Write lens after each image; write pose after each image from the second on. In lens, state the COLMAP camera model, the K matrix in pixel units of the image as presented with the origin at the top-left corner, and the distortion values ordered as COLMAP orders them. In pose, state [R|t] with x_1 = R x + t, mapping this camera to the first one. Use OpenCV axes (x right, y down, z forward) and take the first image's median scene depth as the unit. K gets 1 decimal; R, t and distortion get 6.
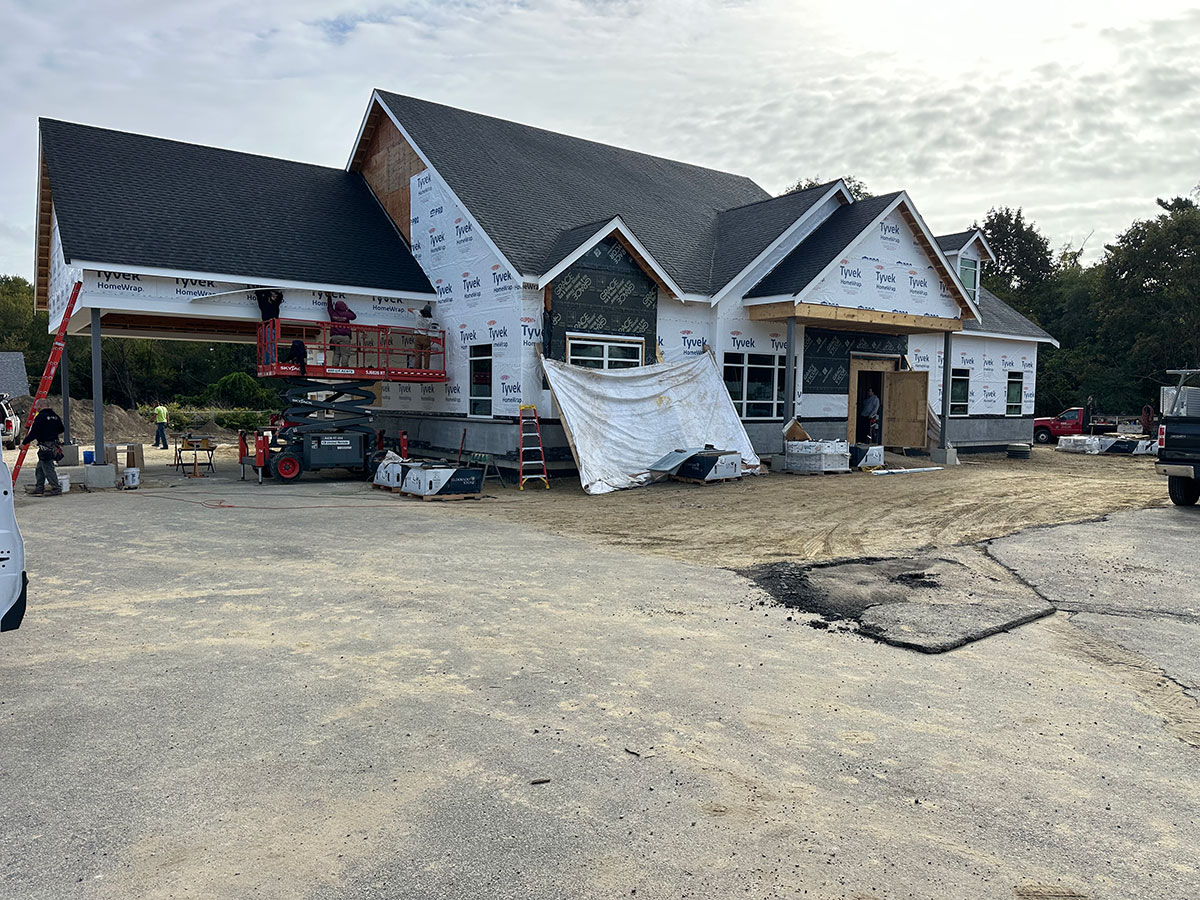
lens RADIAL K [[811.2, 0, 600.0], [0, 811.2, 450.0], [0, 0, 1]] dist [0.151621, -0.100084]
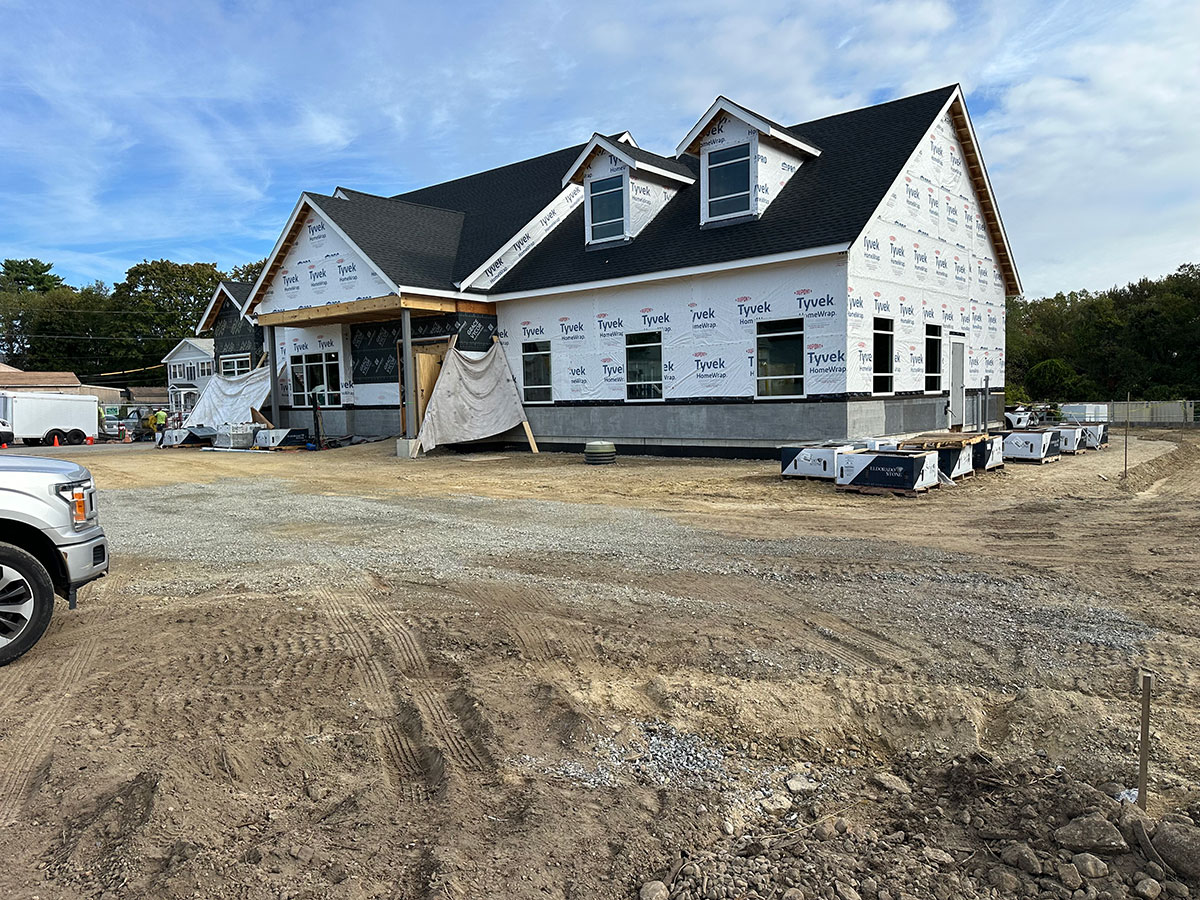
lens RADIAL K [[811.2, 0, 600.0], [0, 811.2, 450.0], [0, 0, 1]] dist [0.151621, -0.100084]
pose [[0.238490, 0.055802, -0.969540, 1.498025], [-0.022618, 0.998396, 0.051899, -0.047621], [0.970882, 0.009552, 0.239370, 1.117740]]
